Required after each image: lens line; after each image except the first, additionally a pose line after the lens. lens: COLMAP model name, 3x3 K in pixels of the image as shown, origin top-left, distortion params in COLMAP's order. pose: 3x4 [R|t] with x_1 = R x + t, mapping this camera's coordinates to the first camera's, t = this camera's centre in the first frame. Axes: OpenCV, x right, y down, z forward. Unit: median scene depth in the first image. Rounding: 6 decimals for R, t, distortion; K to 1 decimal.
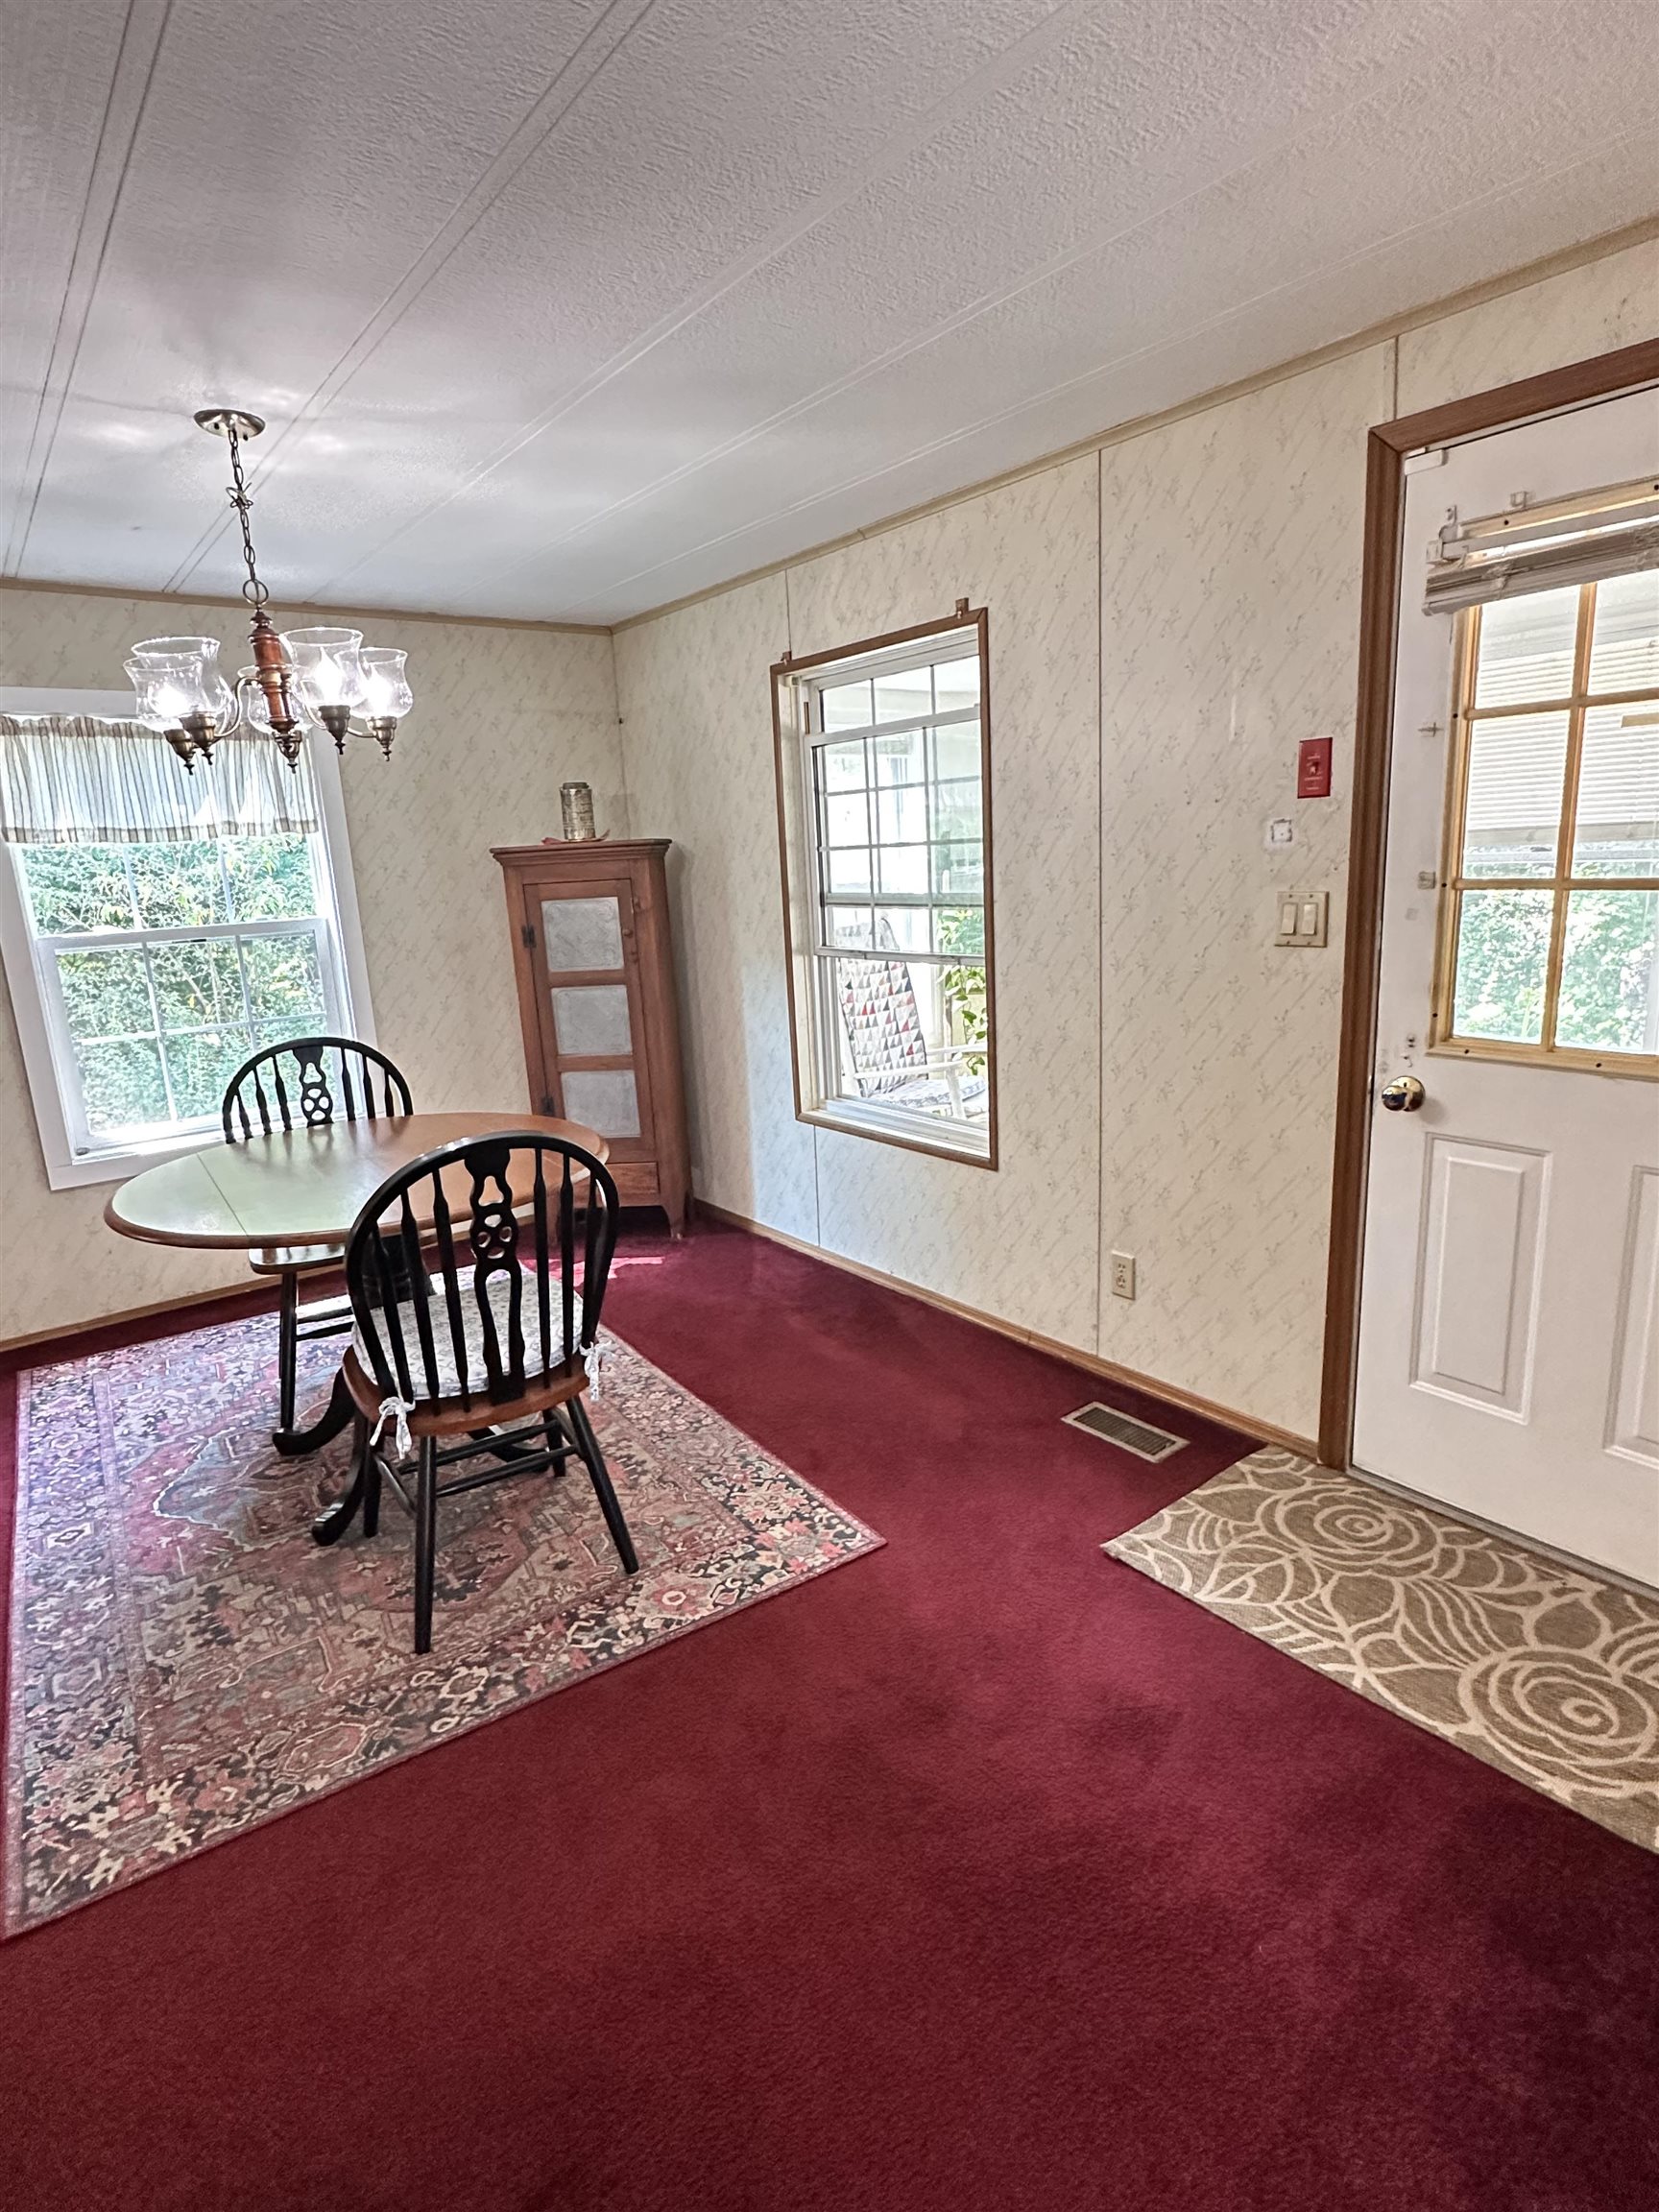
lens RADIAL K [[1148.1, 0, 819.5], [0, 1148.1, 1101.6], [0, 0, 1]] dist [0.000587, -0.001157]
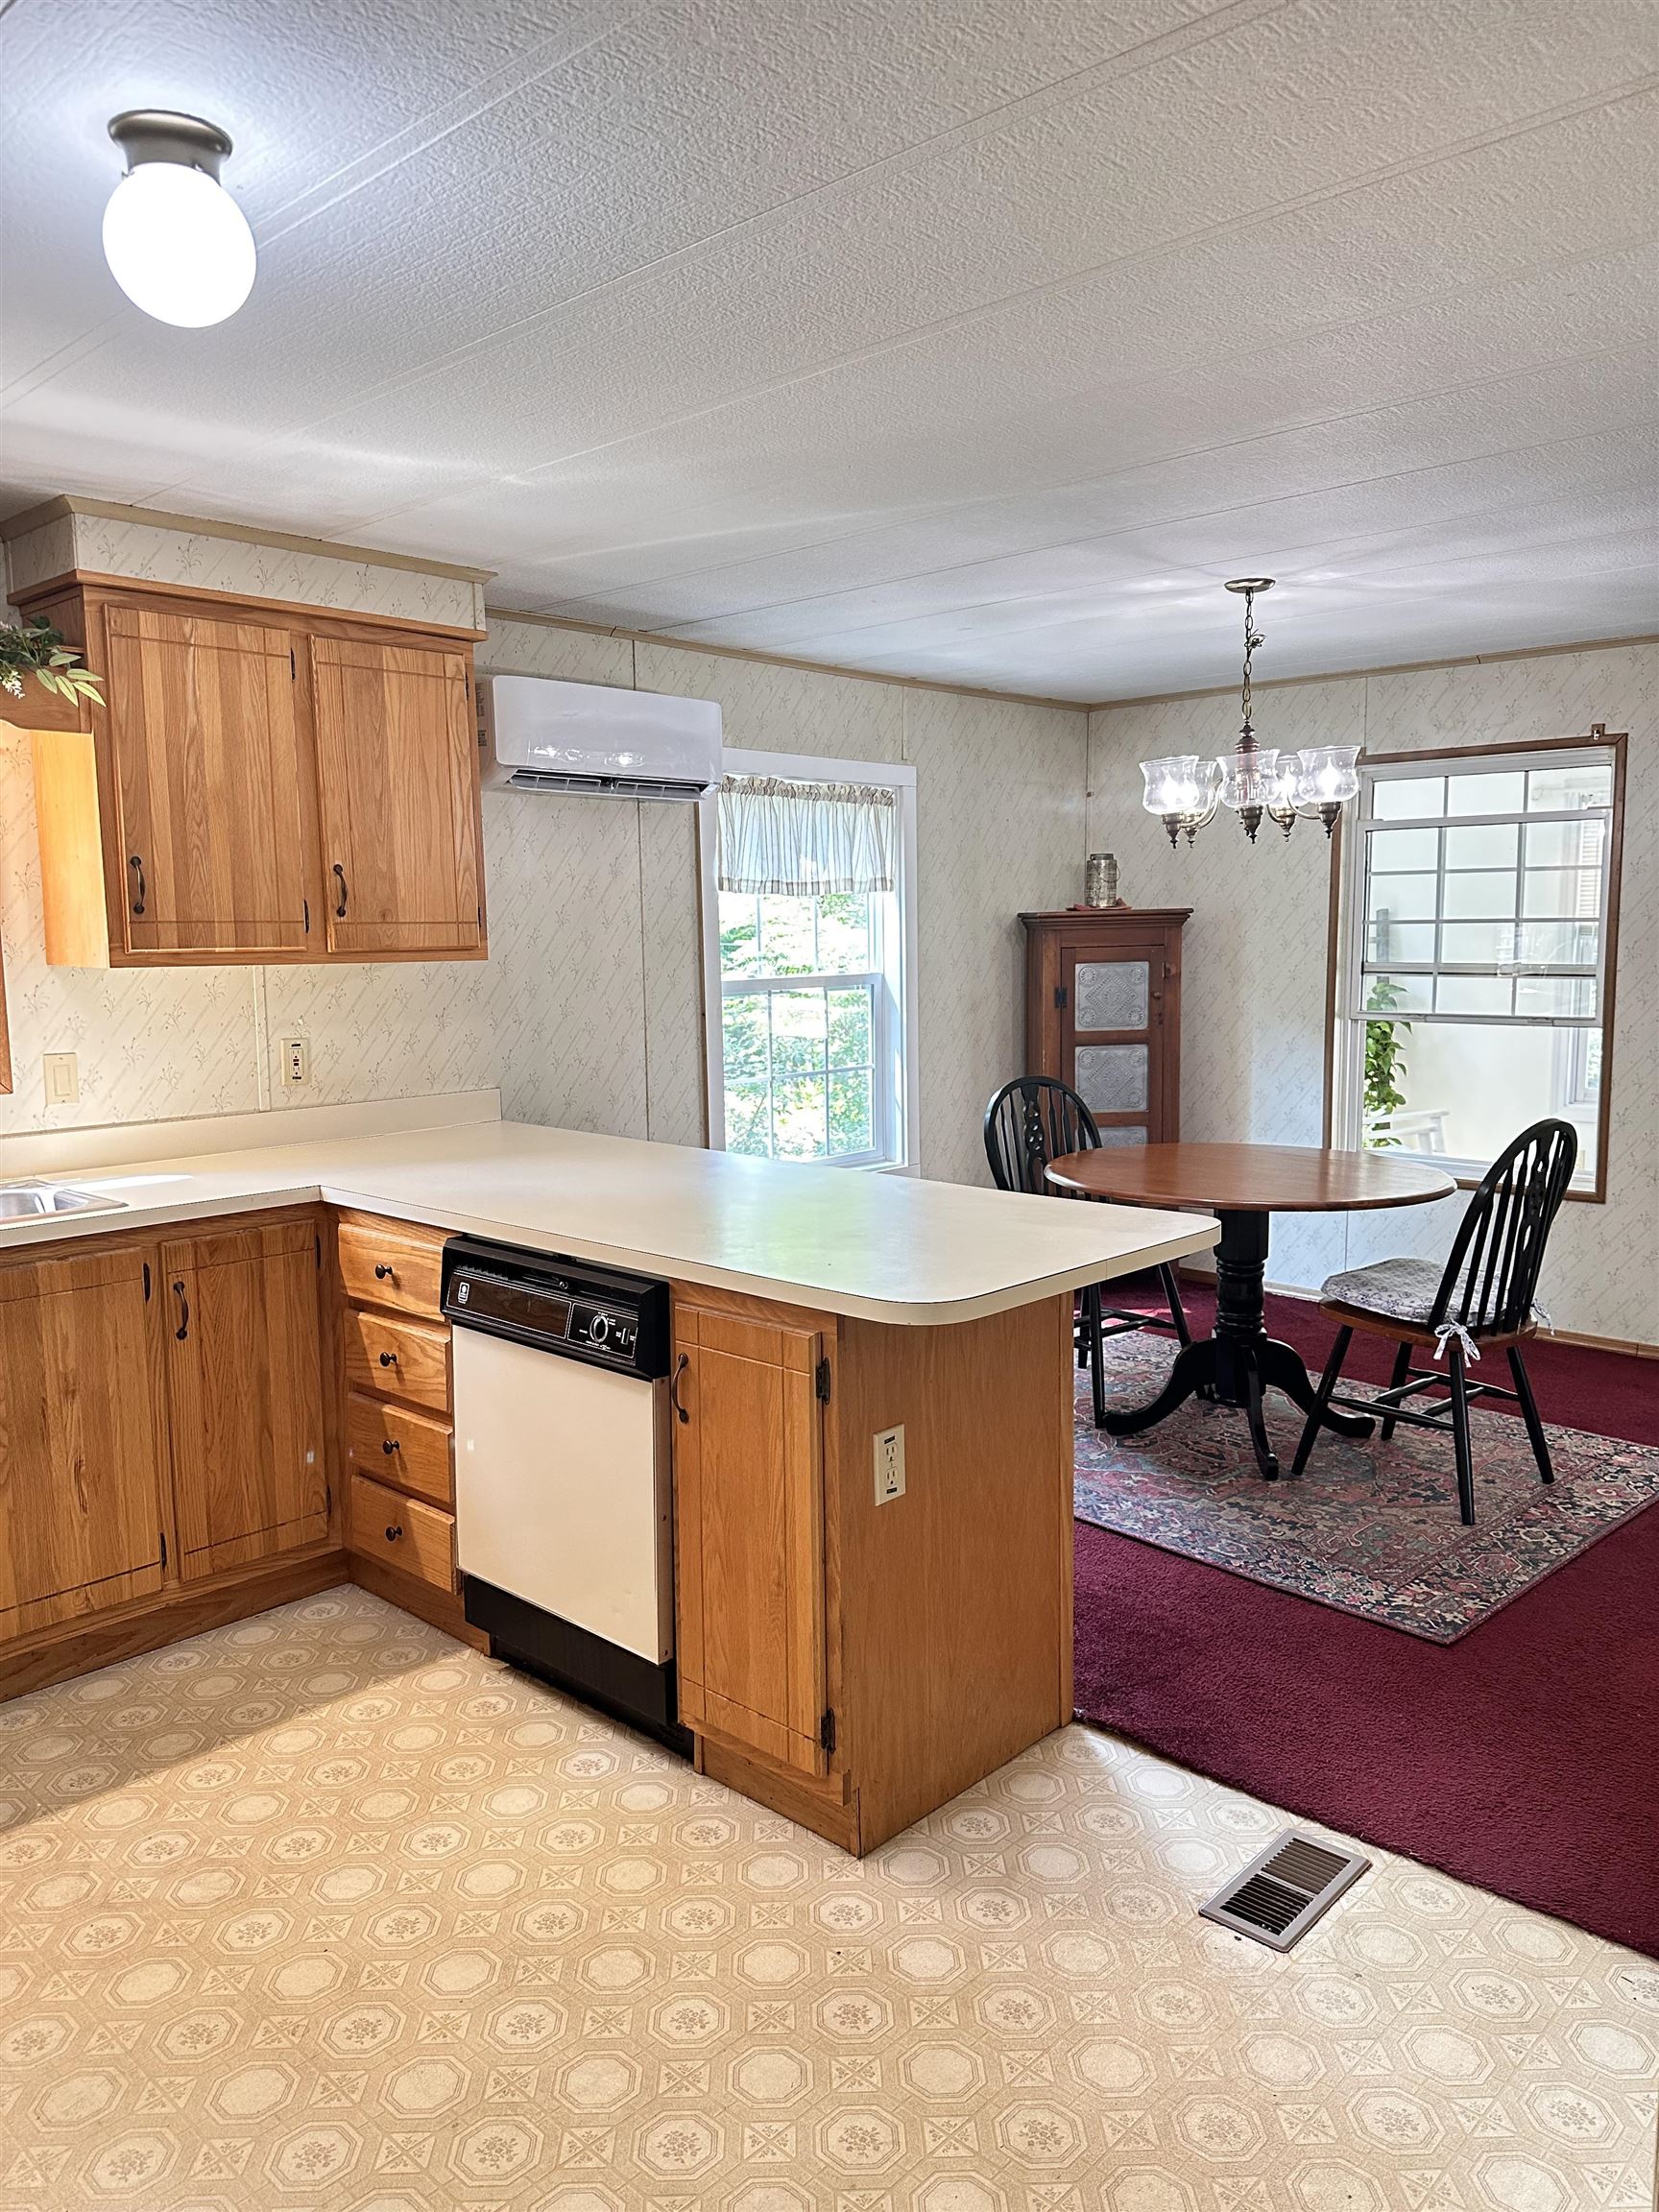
lens RADIAL K [[1546.4, 0, 841.7], [0, 1546.4, 1116.6], [0, 0, 1]] dist [0.036760, -0.039489]
pose [[0.986021, 0.013459, 0.166075, -0.936215], [0.002245, 0.995569, -0.094011, 0.129954], [-0.166605, 0.093069, 0.981622, -0.449480]]
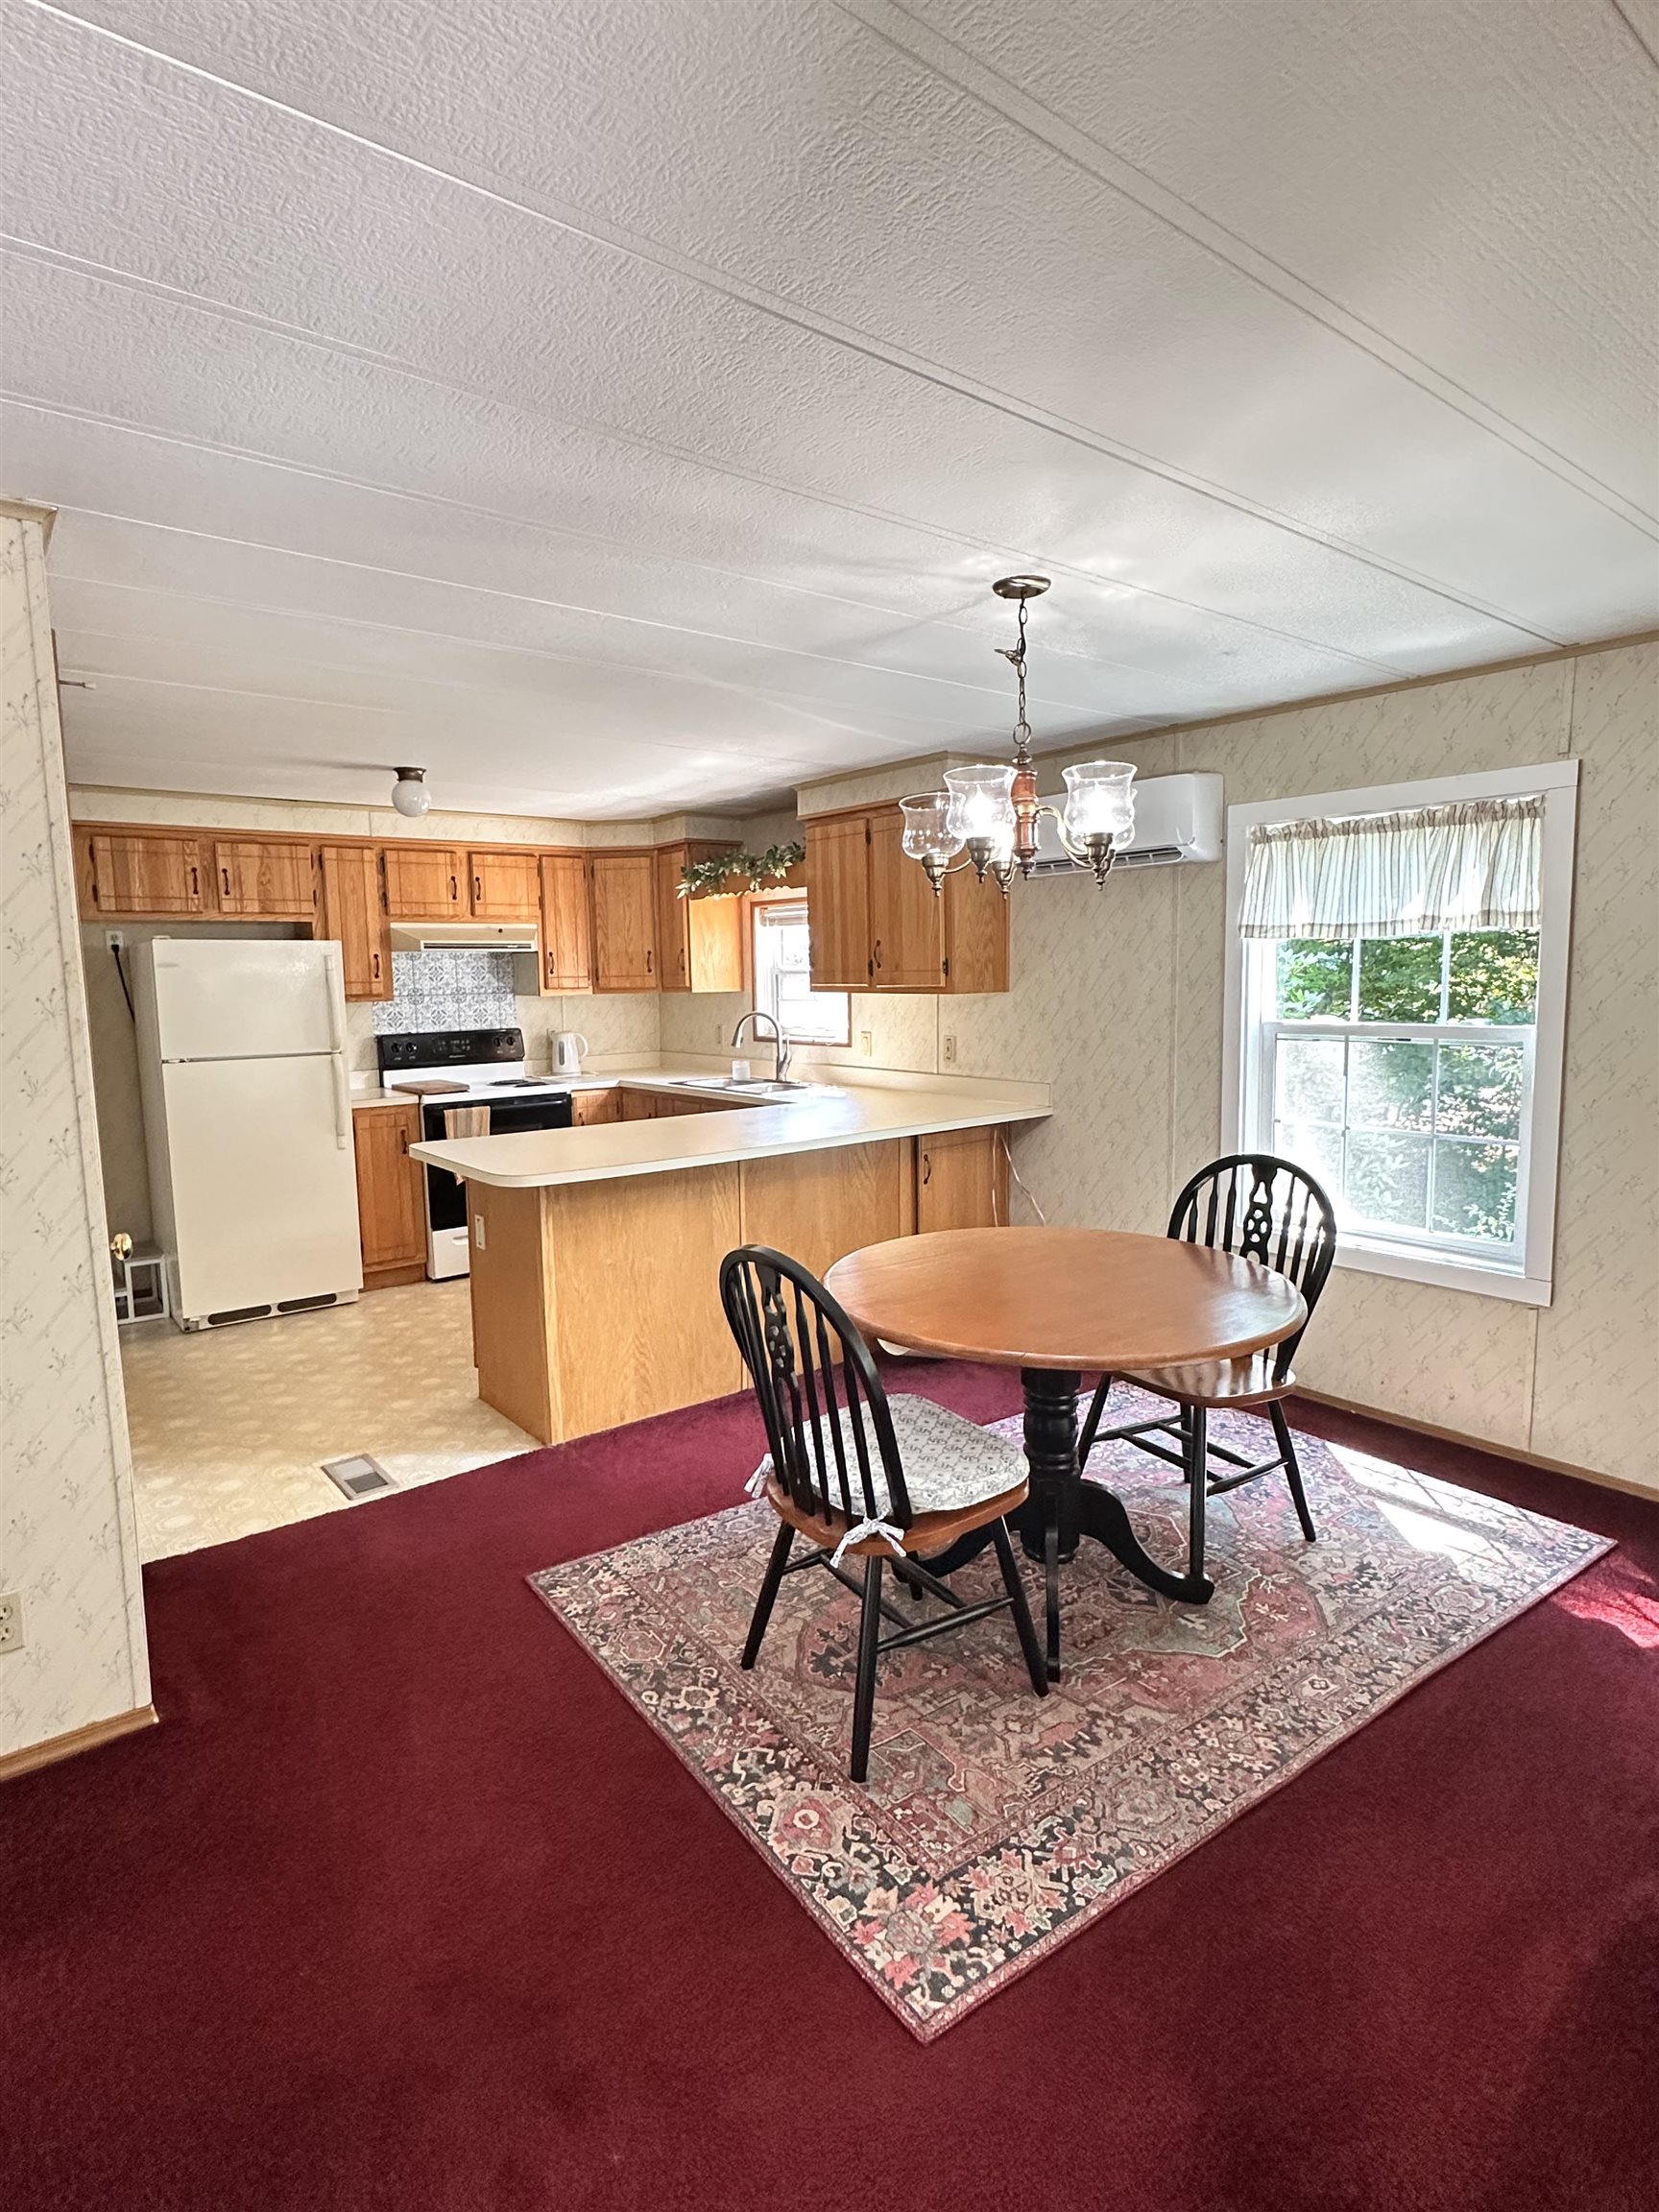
lens RADIAL K [[1148.1, 0, 822.8], [0, 1148.1, 1106.1], [0, 0, 1]] dist [0.000587, -0.001157]
pose [[0.018557, 0.163393, -0.986386, 0.491066], [-0.193245, 0.968540, 0.156801, -0.183164], [0.980975, 0.187705, 0.049548, 0.638917]]
